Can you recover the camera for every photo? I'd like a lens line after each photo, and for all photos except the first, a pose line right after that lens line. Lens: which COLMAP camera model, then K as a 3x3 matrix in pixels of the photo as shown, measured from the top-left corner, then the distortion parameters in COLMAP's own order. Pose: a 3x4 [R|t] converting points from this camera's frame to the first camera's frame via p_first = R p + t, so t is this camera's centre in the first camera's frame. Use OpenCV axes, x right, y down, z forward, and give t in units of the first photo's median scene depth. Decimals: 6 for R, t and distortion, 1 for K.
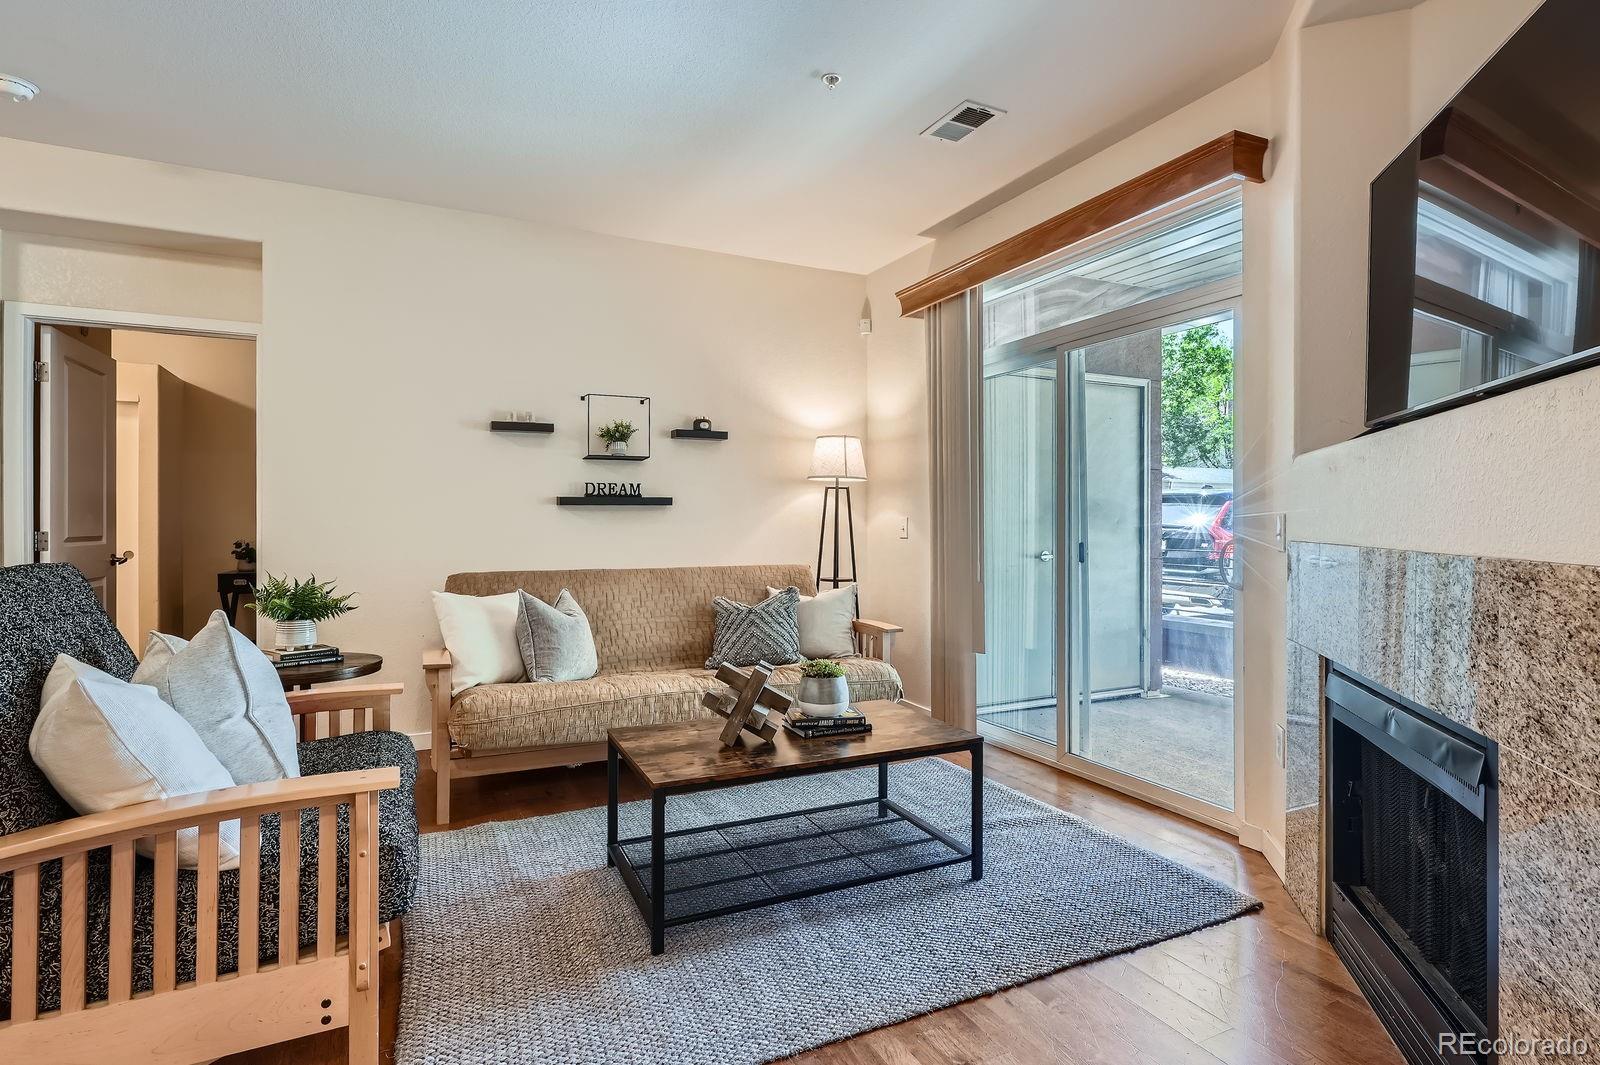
lens RADIAL K [[782.4, 0, 791.1], [0, 782.4, 533.8], [0, 0, 1]] dist [0.001835, -0.000331]
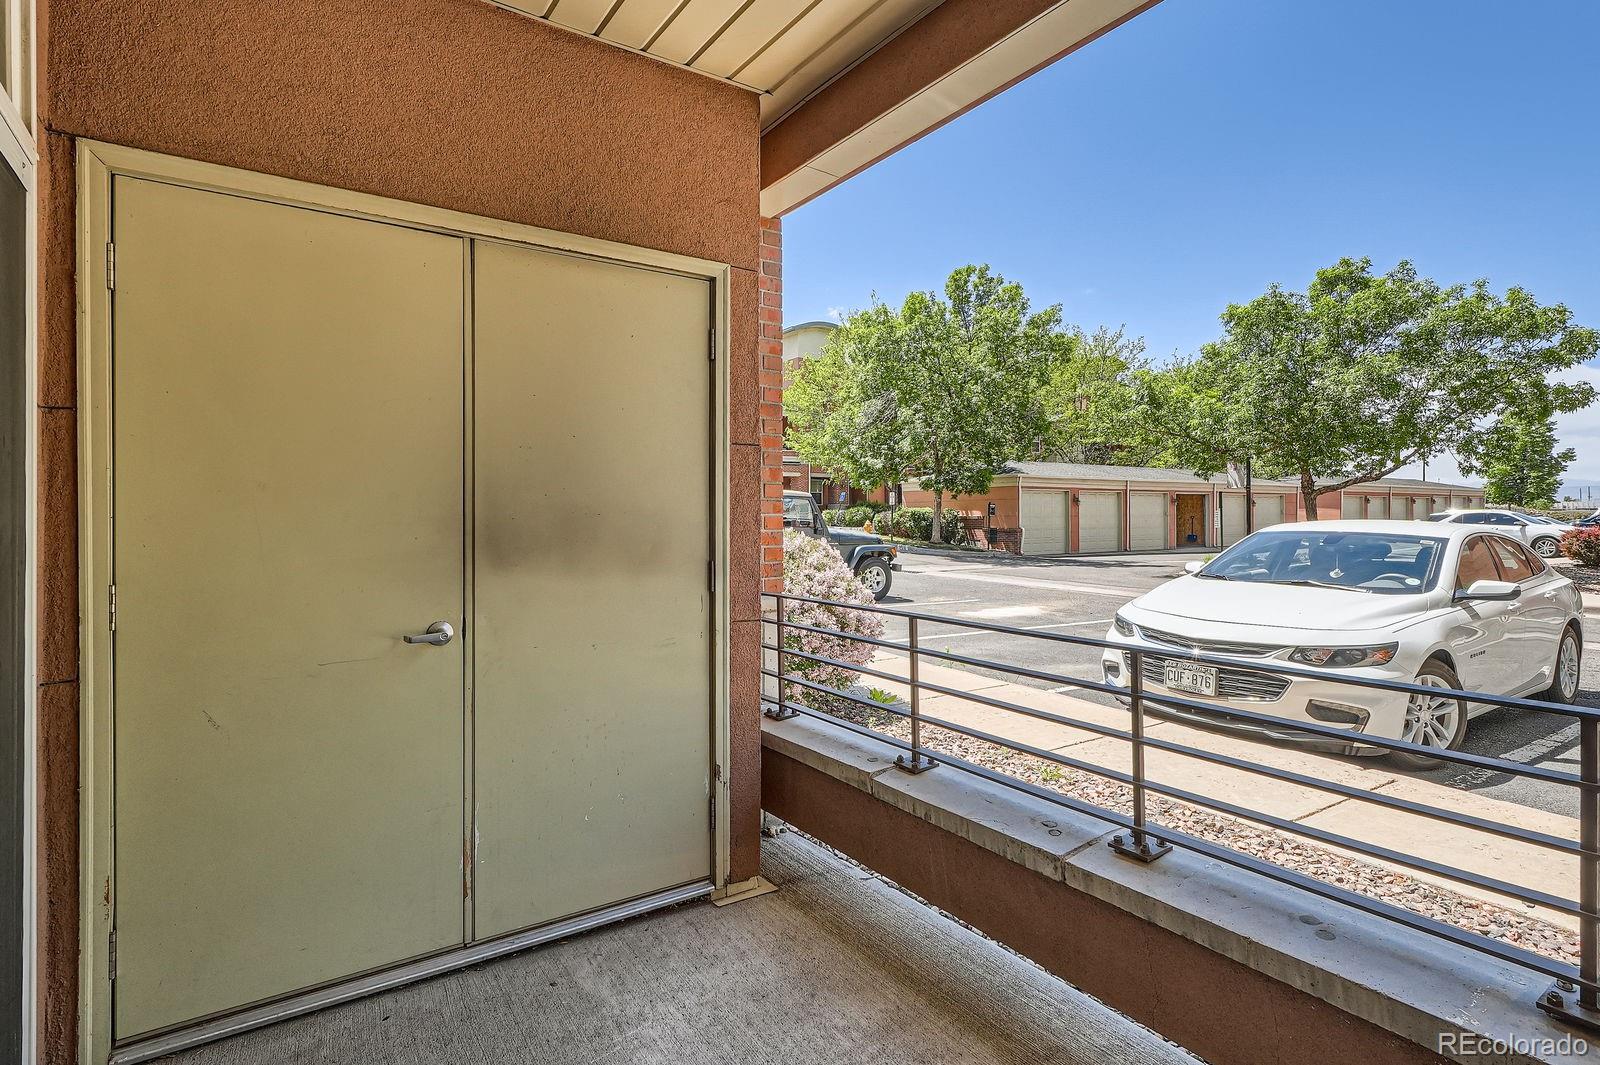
lens RADIAL K [[782.4, 0, 805.6], [0, 782.4, 522.3], [0, 0, 1]] dist [0.001835, -0.000331]
pose [[0.989082, -0.003603, 0.147323, 0.102749], [0.004955, 0.999949, -0.008812, -0.006181], [-0.147284, 0.009446, 0.989049, 0.118071]]
